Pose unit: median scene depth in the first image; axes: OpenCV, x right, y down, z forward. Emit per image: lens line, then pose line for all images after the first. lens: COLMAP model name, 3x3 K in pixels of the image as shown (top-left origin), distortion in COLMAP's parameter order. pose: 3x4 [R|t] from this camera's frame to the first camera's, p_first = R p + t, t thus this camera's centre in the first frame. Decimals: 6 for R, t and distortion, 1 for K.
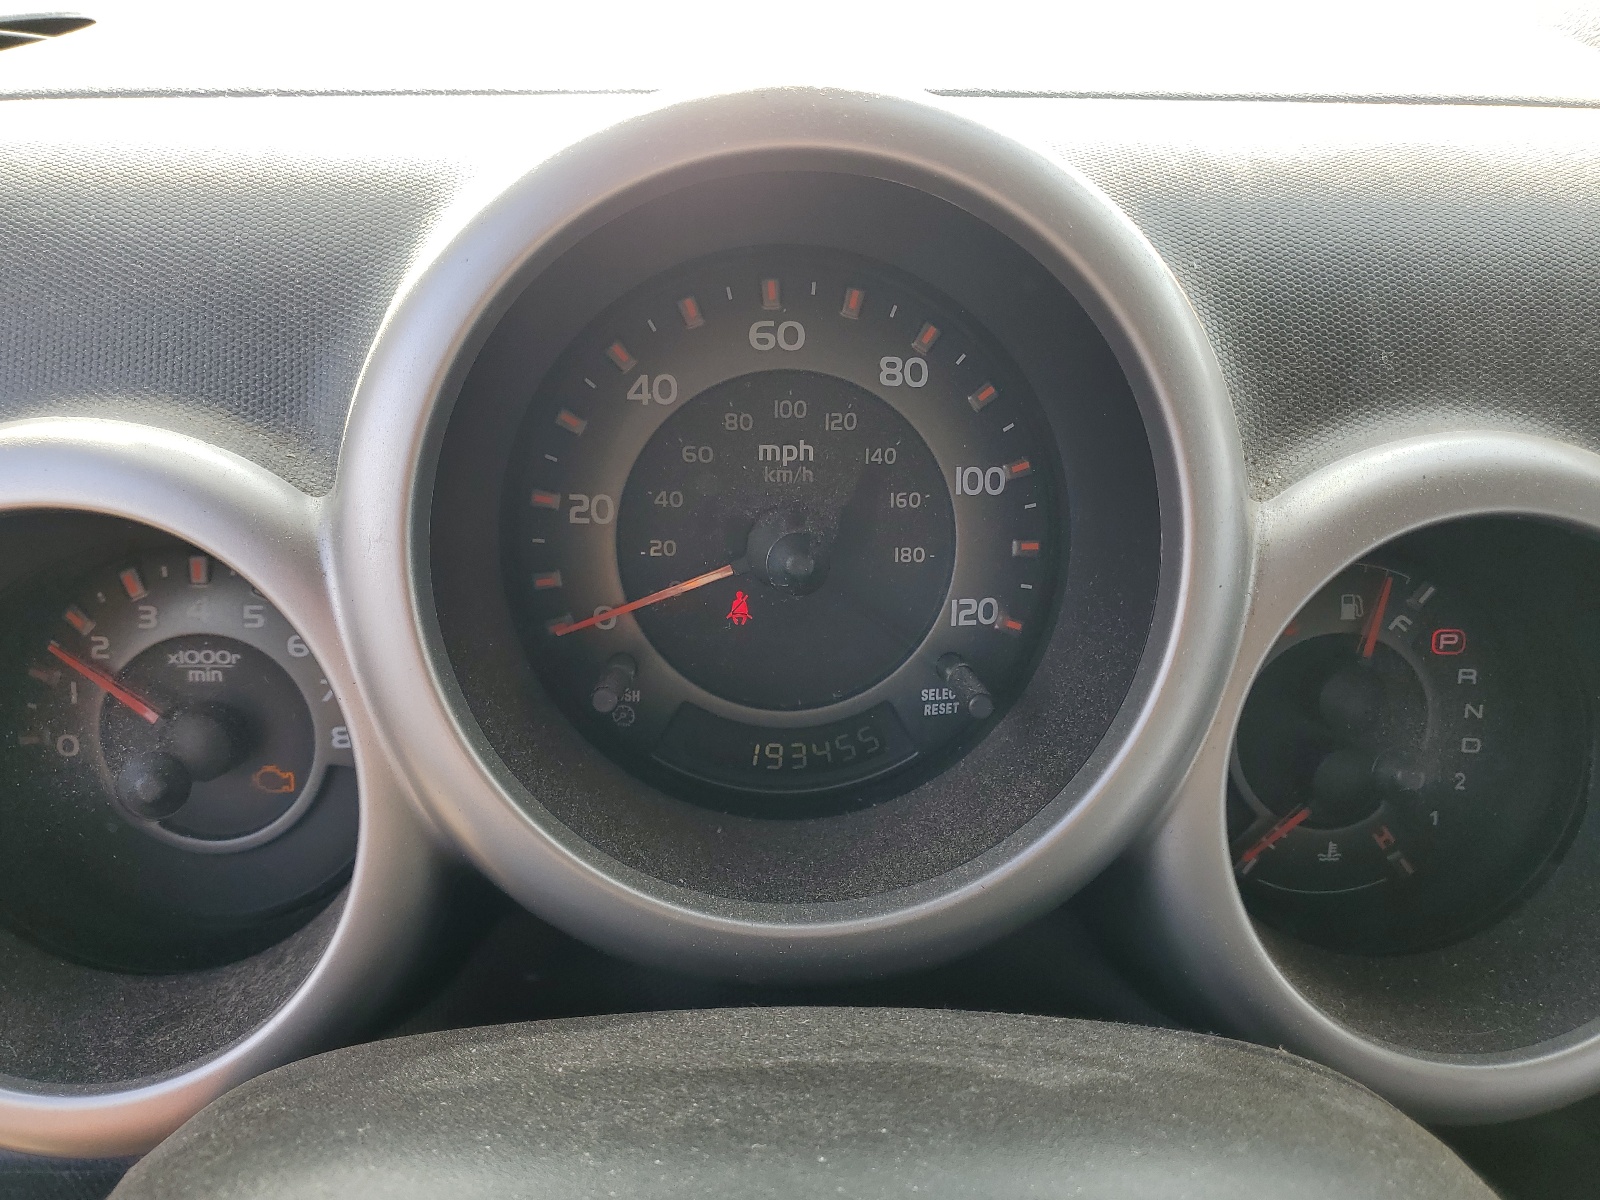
lens RADIAL K [[1213.7, 0, 800.0], [0, 1213.7, 600.0], [0, 0, 1]] dist [0.000385, 0.000677]
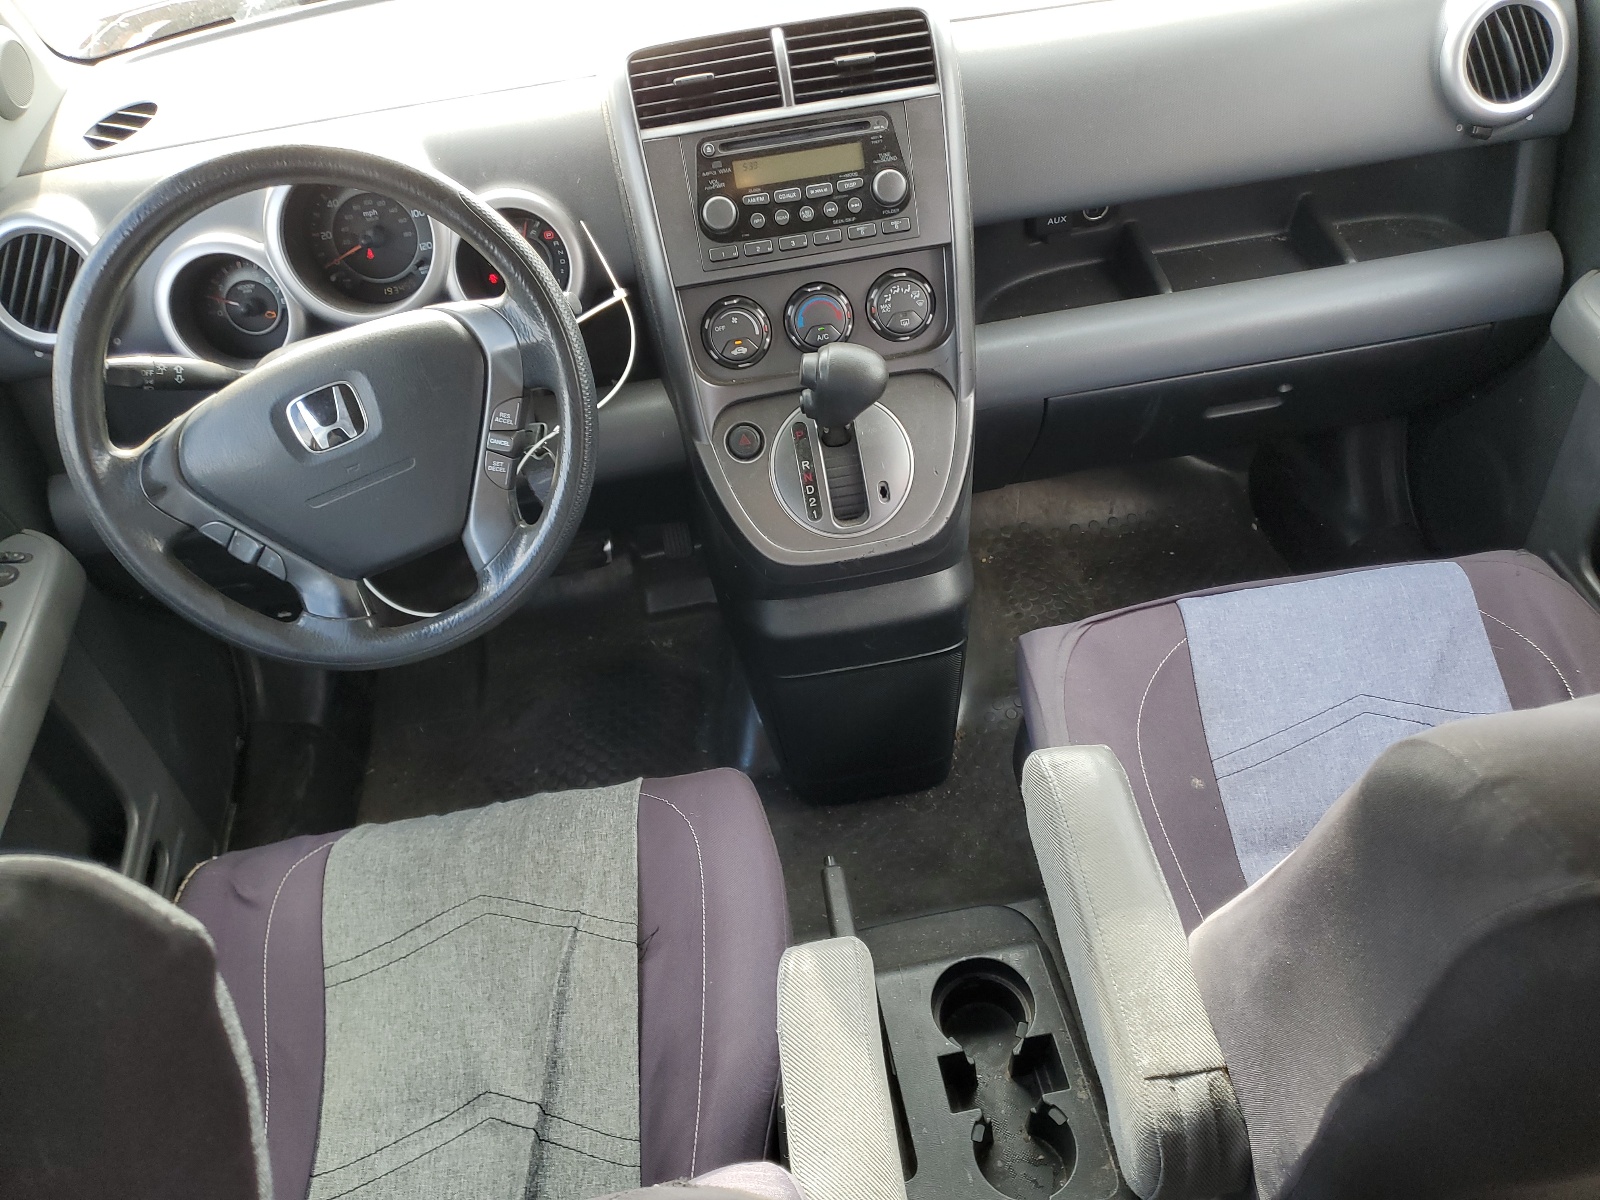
lens RADIAL K [[1213.7, 0, 800.0], [0, 1213.7, 600.0], [0, 0, 1]] dist [0.000385, 0.000677]
pose [[0.989593, -0.137119, -0.043630, 1.428501], [0.143891, 0.941148, 0.305836, 0.063248], [-0.000874, -0.308931, 0.951084, -3.313652]]
